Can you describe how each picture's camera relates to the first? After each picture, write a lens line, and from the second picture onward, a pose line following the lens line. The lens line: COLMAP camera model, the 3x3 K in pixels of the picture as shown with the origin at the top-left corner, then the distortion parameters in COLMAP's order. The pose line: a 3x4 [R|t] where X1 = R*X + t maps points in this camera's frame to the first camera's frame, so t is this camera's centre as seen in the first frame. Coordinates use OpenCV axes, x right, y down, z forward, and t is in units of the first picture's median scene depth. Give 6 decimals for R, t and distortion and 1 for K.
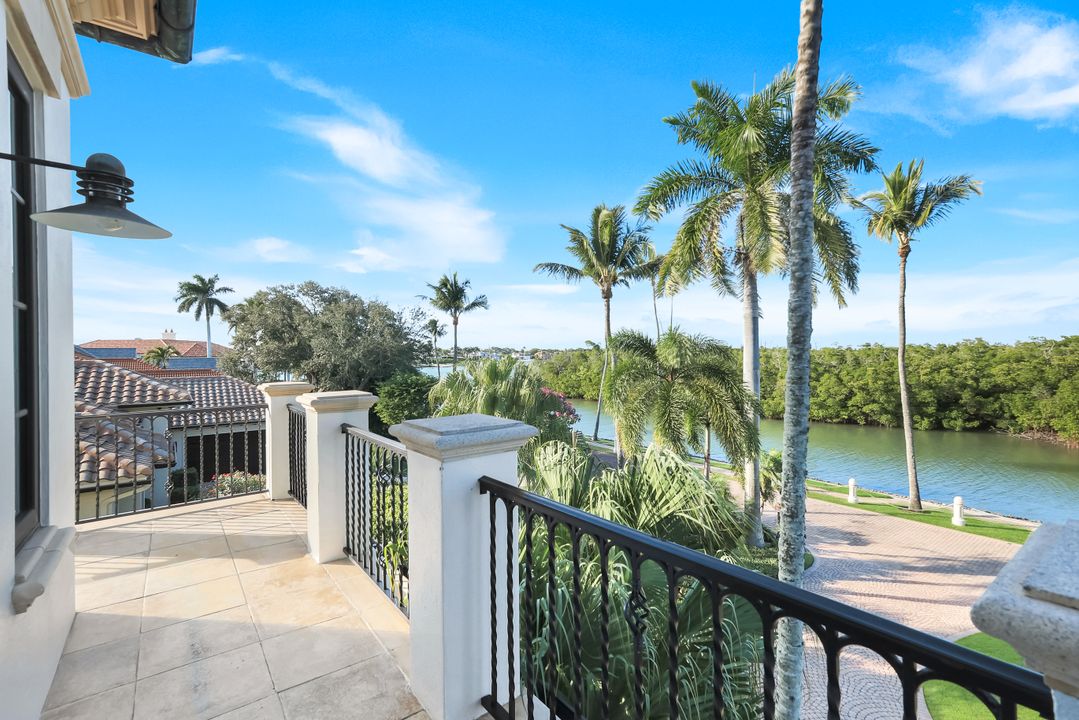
lens RADIAL K [[482.8, 0, 534.1], [0, 482.8, 357.0], [0, 0, 1]] dist [0.018758, 0.000429]
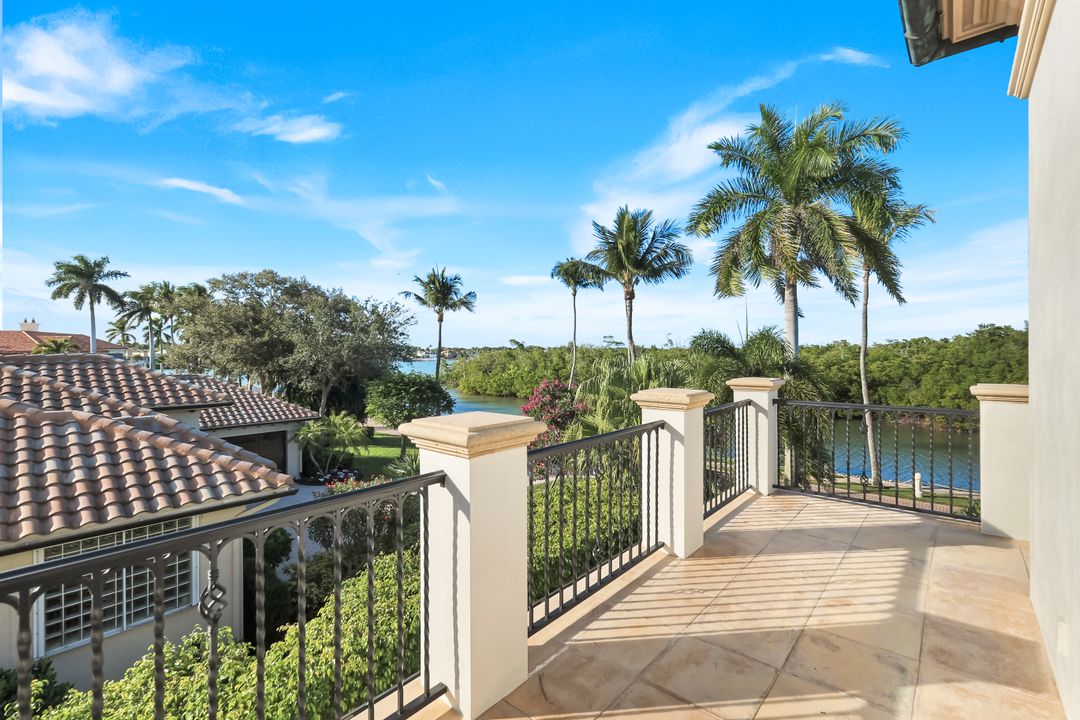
lens RADIAL K [[483.3, 0, 531.8], [0, 483.3, 360.2], [0, 0, 1]] dist [0.018758, 0.000429]
pose [[0.975934, 0.001253, 0.218061, -0.148457], [-0.003363, 0.999951, 0.009309, 0.000518], [-0.218038, -0.009818, 0.975891, 0.014249]]
